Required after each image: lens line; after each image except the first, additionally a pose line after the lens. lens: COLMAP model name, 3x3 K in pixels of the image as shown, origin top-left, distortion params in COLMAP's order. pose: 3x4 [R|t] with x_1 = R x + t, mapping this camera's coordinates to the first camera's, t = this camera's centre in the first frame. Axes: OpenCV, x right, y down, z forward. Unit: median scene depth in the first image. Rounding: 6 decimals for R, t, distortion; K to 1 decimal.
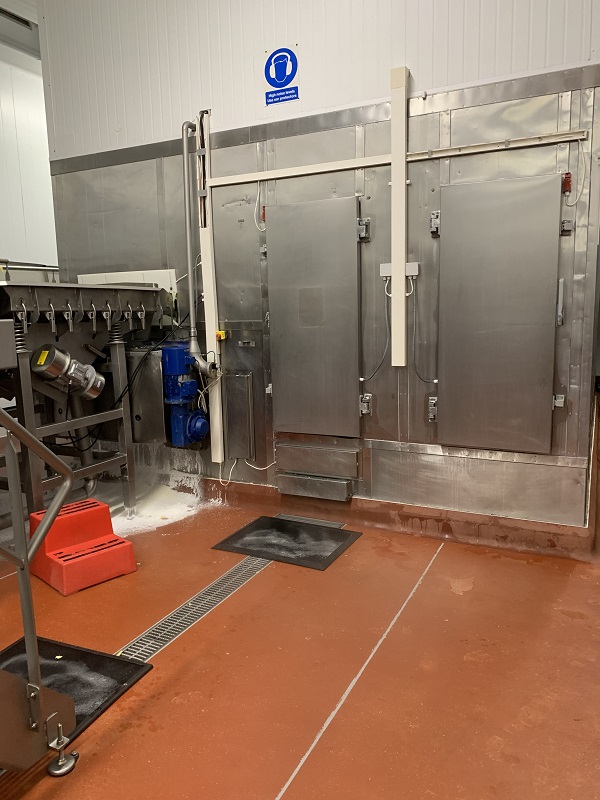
lens RADIAL K [[620.1, 0, 300.0], [0, 620.1, 400.0], [0, 0, 1]] dist [0.093504, -0.143510]
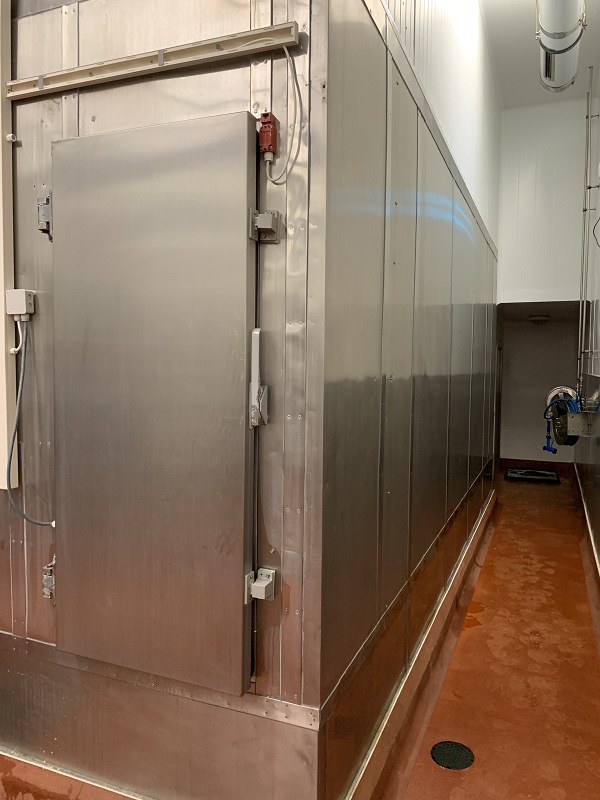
lens RADIAL K [[620.1, 0, 300.0], [0, 620.1, 400.0], [0, 0, 1]] dist [0.093504, -0.143510]
pose [[0.996160, 0.031167, 0.081820, 0.404375], [-0.022931, 0.994750, -0.099732, -0.091158], [-0.084499, 0.097473, 0.991645, 0.521913]]
